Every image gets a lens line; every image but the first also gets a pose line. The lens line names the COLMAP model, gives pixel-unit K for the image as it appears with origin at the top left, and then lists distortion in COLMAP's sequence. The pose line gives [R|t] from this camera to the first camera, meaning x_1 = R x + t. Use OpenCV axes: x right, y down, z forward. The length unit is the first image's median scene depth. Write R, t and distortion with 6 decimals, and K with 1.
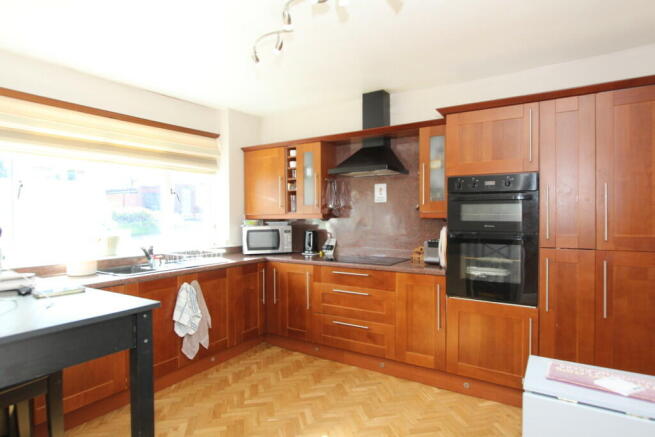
lens RADIAL K [[367.9, 0, 328.7], [0, 367.9, 219.5], [0, 0, 1]] dist [-0.017831, 0.005104]
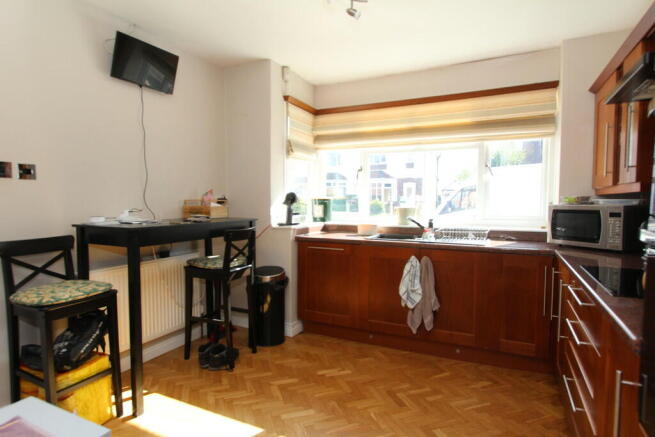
lens RADIAL K [[367.9, 0, 329.2], [0, 367.9, 217.4], [0, 0, 1]] dist [-0.017831, 0.005104]
pose [[0.108153, 0.058129, -0.992433, 0.498810], [-0.015405, 0.998267, 0.056791, 0.012003], [0.994015, 0.009146, 0.108861, 0.575621]]
